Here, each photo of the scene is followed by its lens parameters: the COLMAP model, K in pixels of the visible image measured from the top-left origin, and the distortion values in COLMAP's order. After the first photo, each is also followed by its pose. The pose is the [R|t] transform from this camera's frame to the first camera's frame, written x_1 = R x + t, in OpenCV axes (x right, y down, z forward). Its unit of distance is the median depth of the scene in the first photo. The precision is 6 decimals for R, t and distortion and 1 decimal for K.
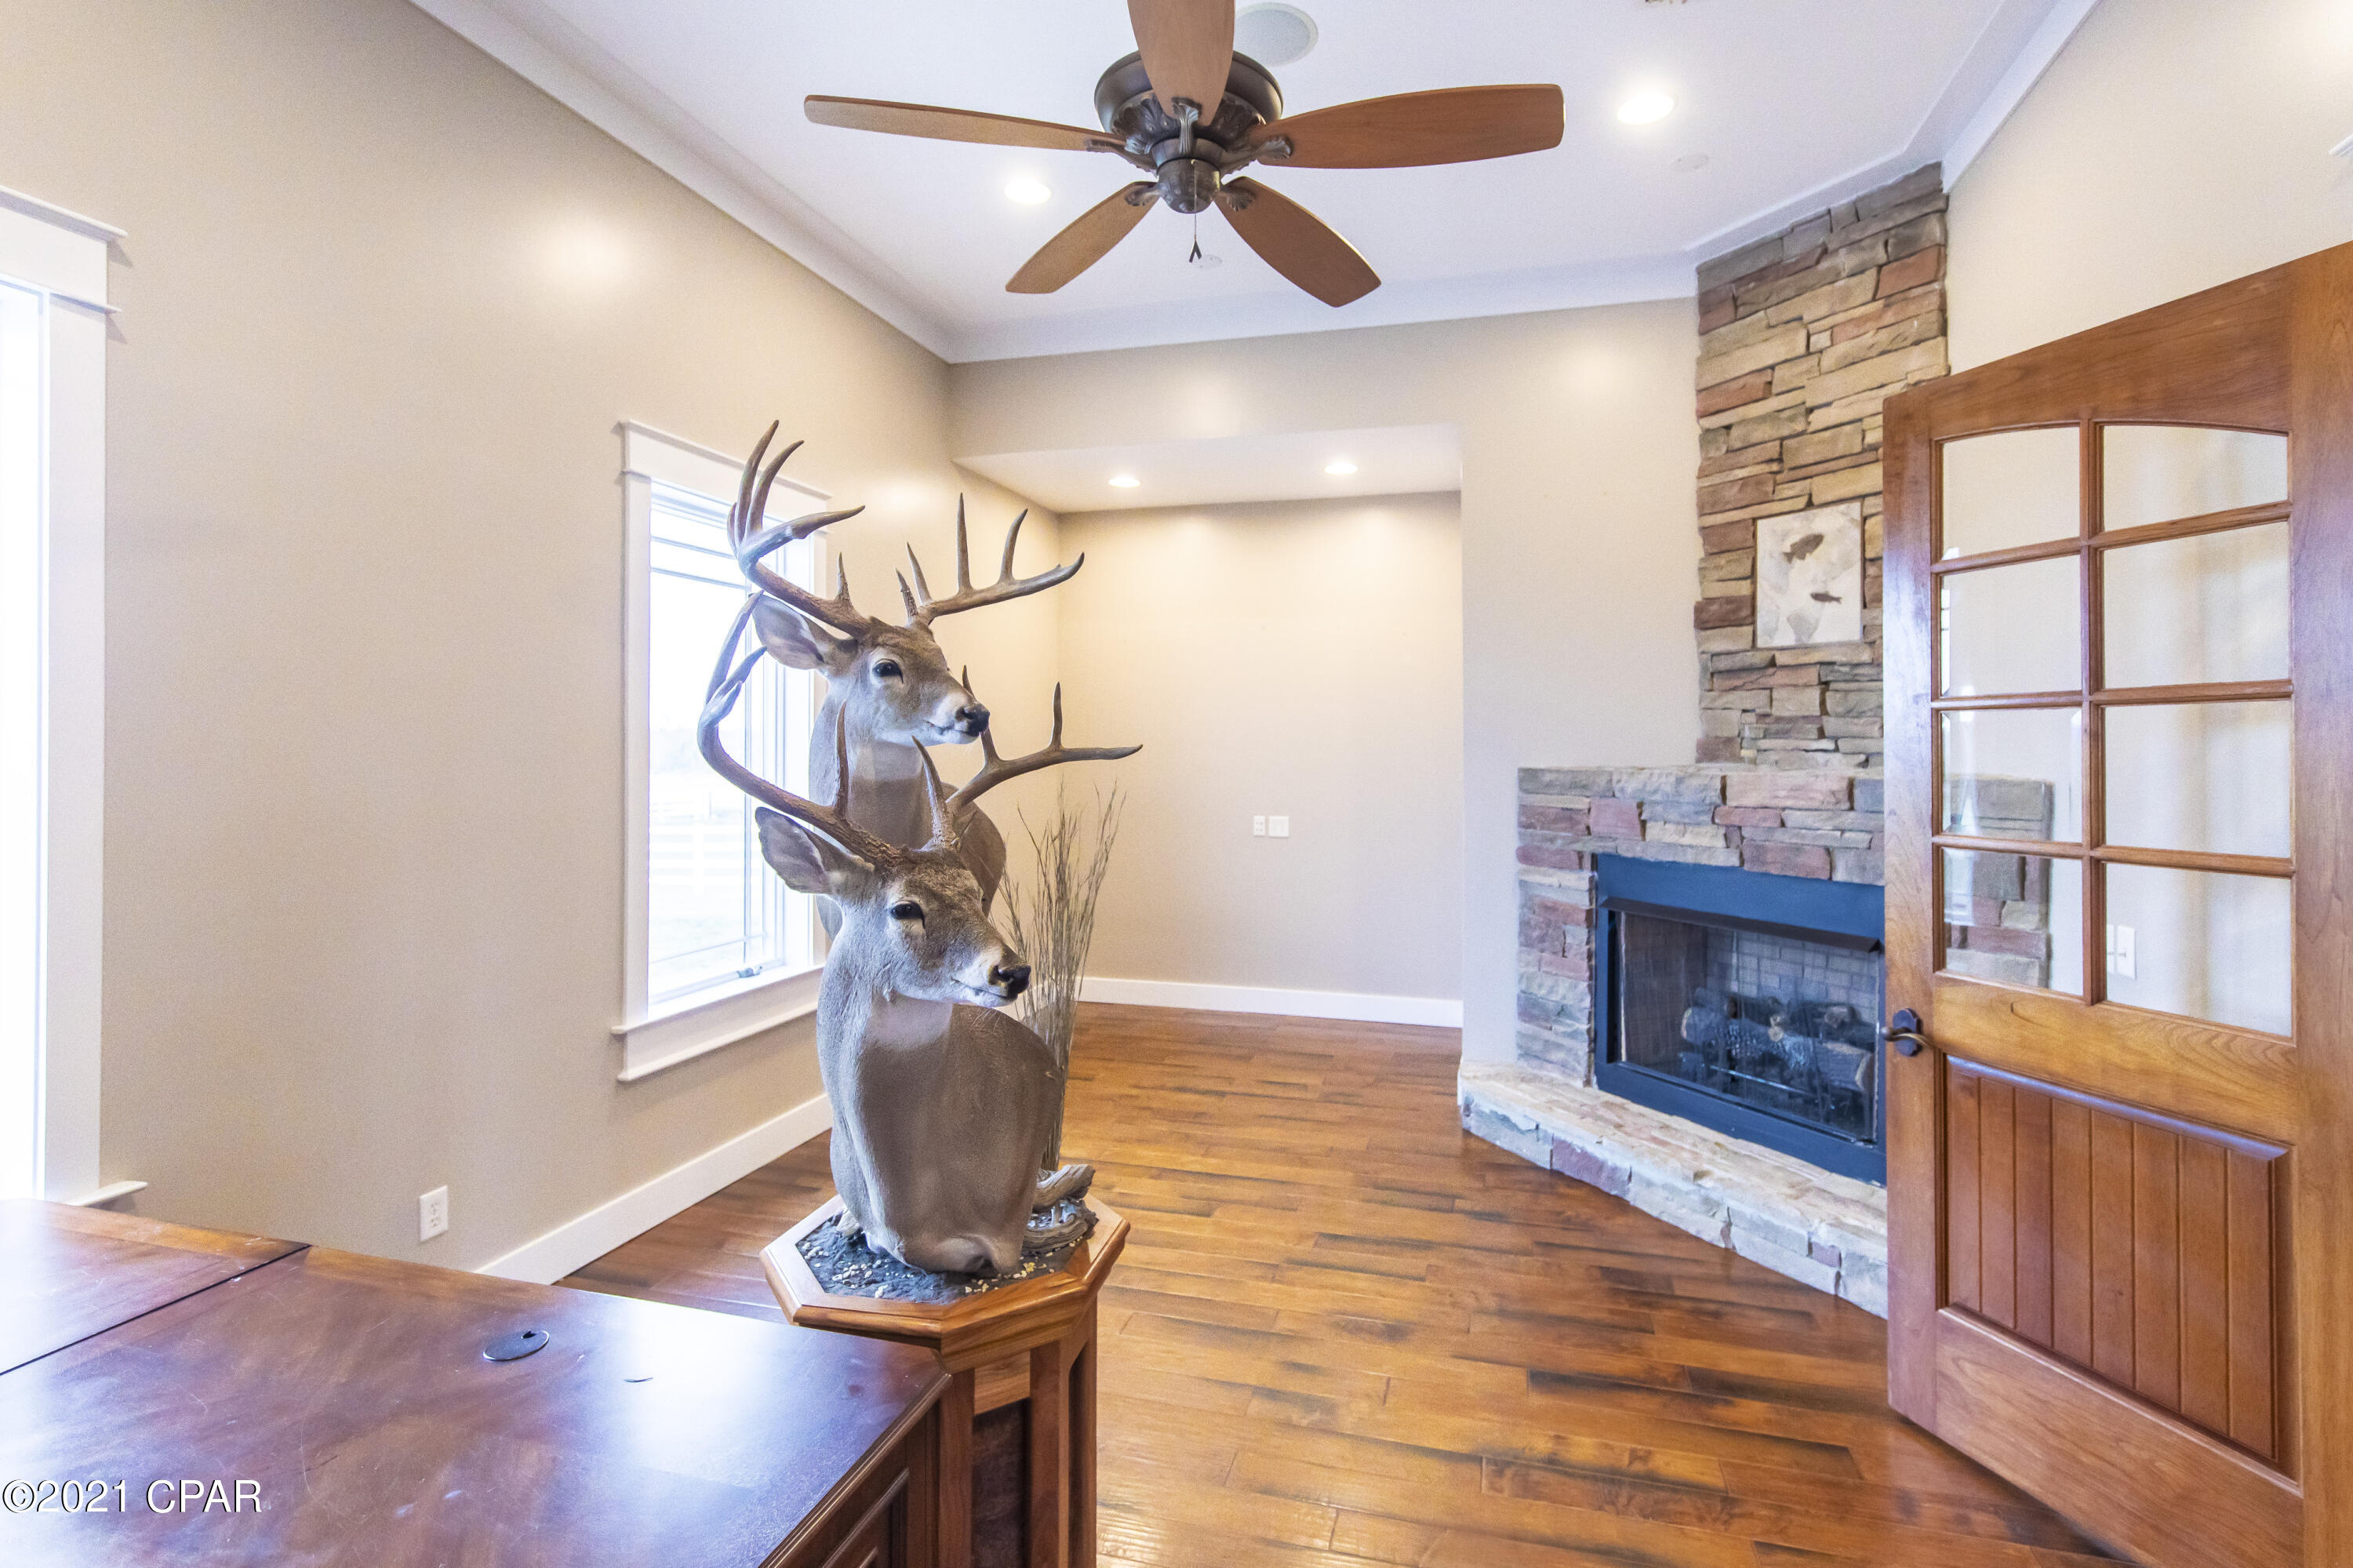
lens RADIAL K [[1127.5, 0, 1186.2], [0, 1127.5, 711.4], [0, 0, 1]] dist [0.003641, 0.000120]
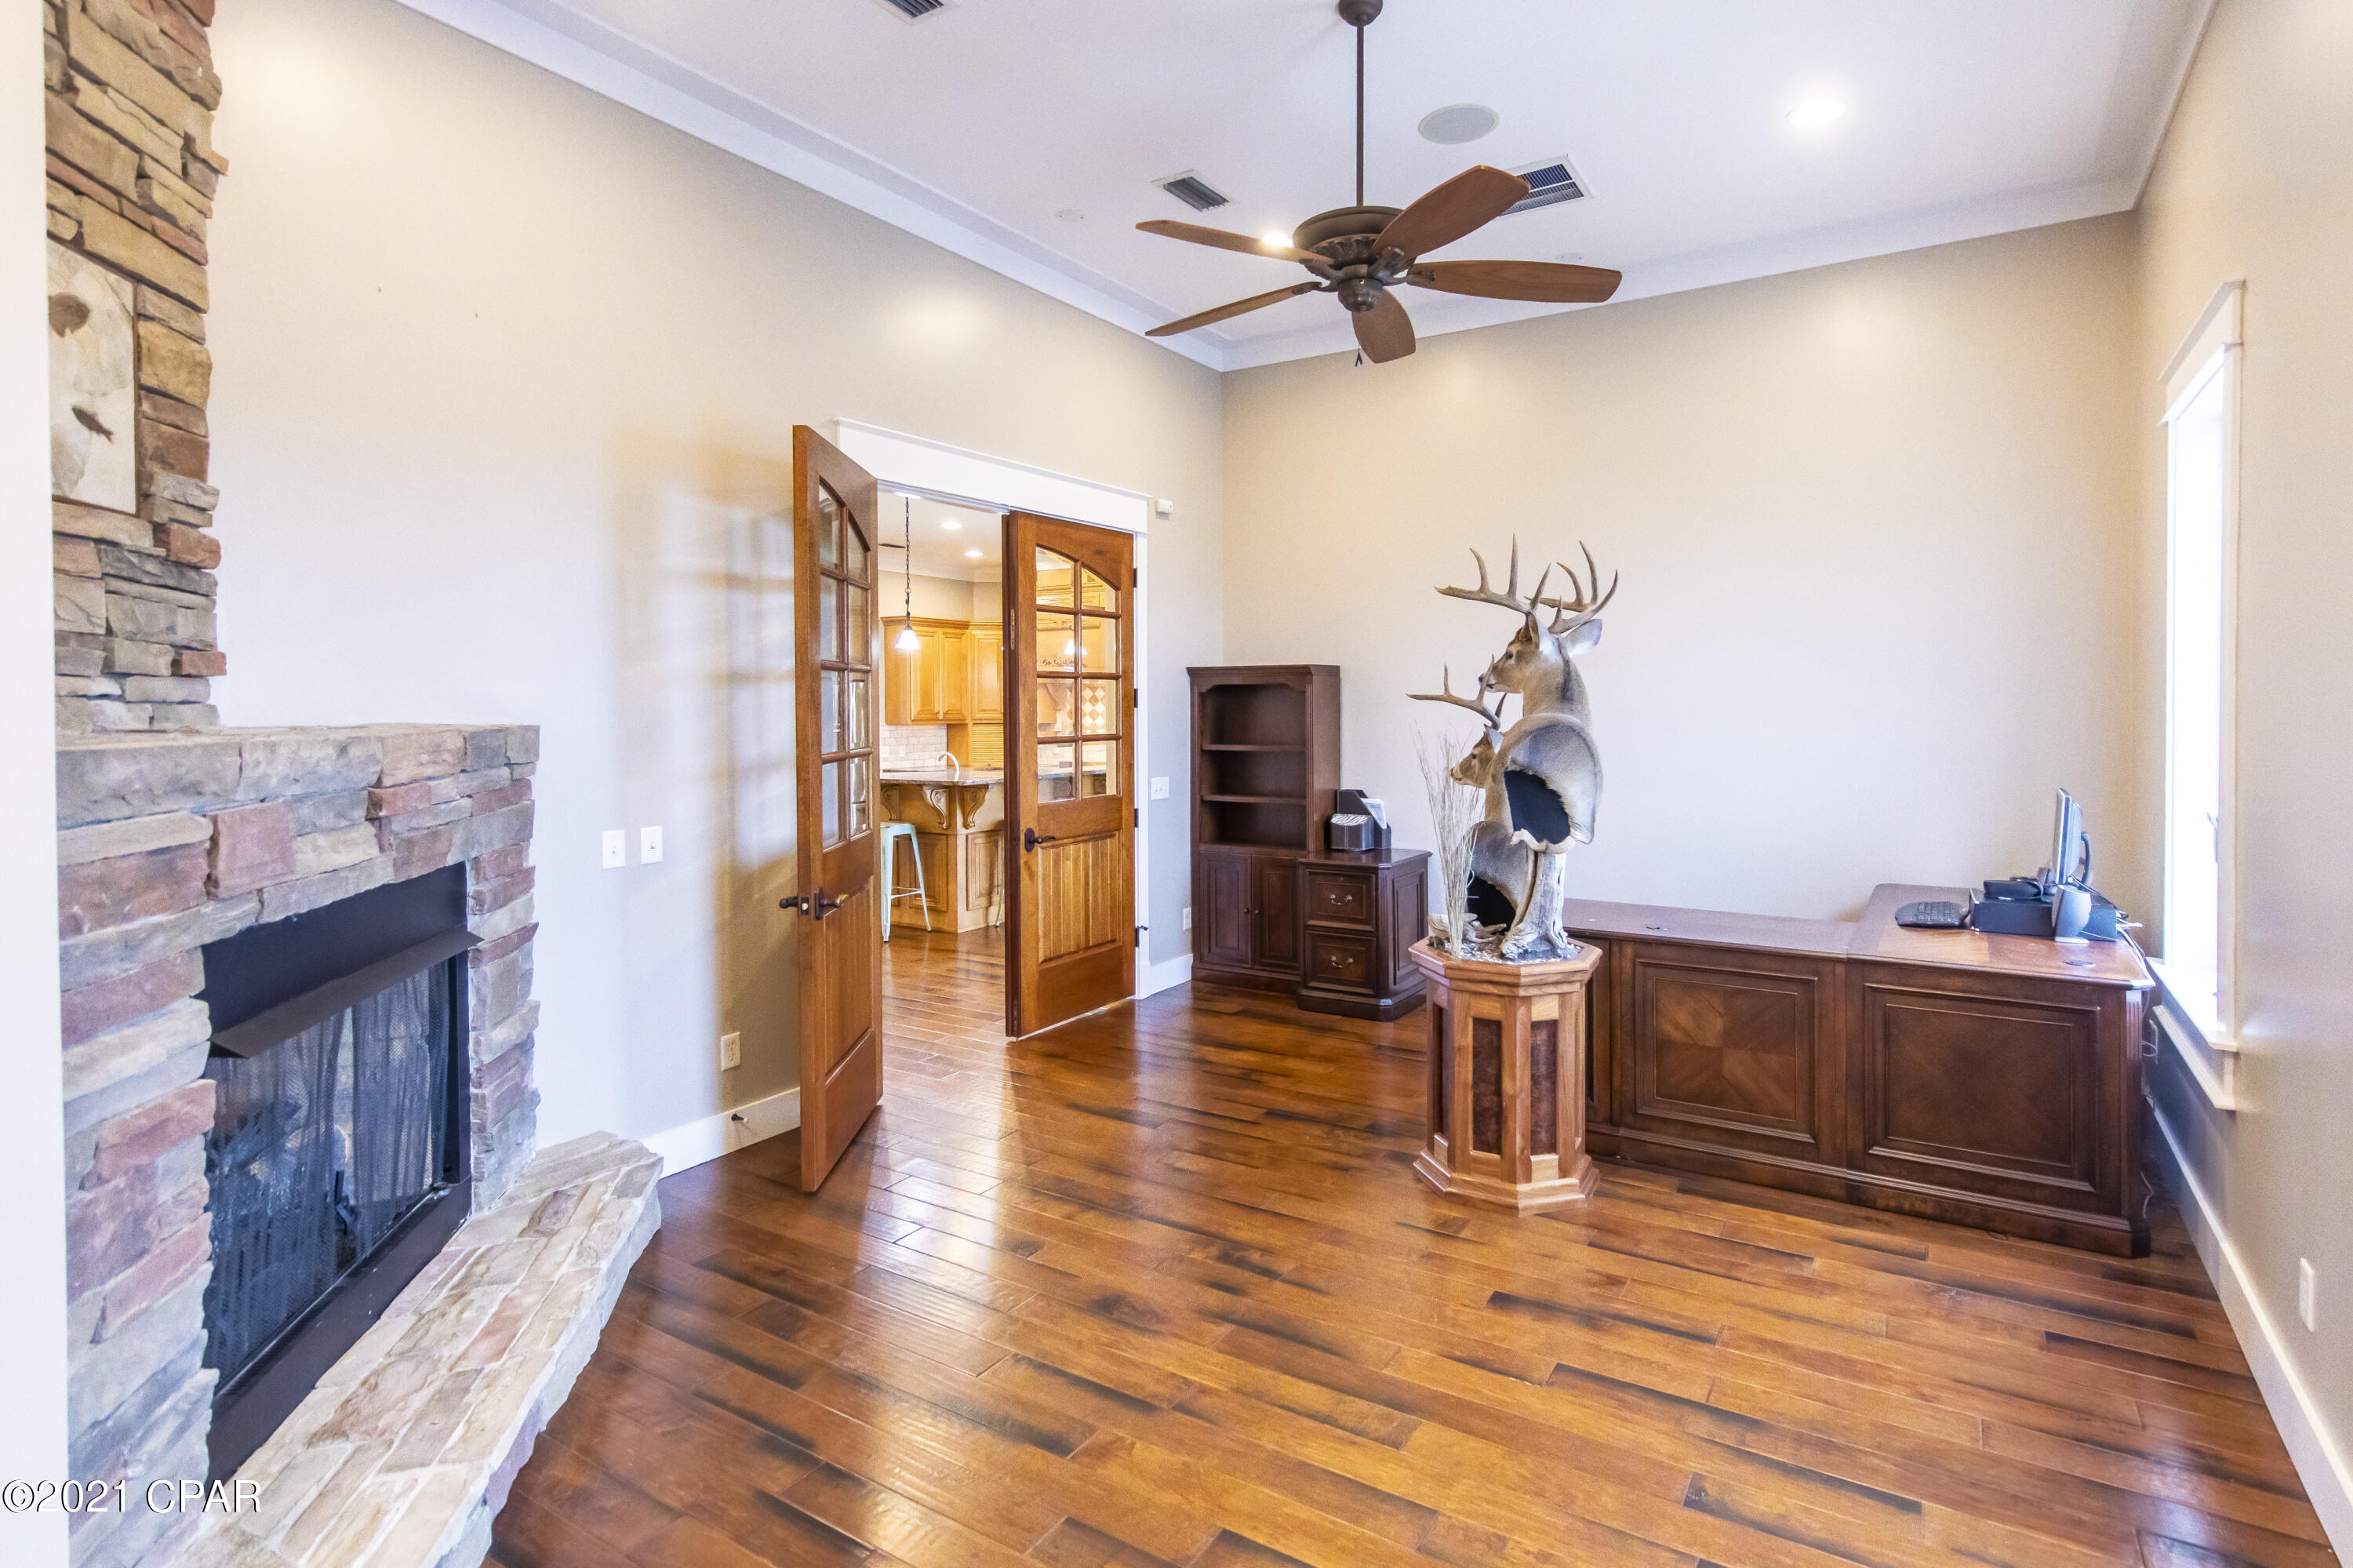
lens RADIAL K [[1201.7, 0, 1178.5], [0, 1201.7, 721.7], [0, 0, 1]] dist [0.000095, 0.000064]
pose [[-0.956813, -0.001363, 0.290702, -0.139171], [0.001263, 0.999960, 0.008845, 0.048605], [-0.290702, 0.008830, -0.956773, 1.664054]]
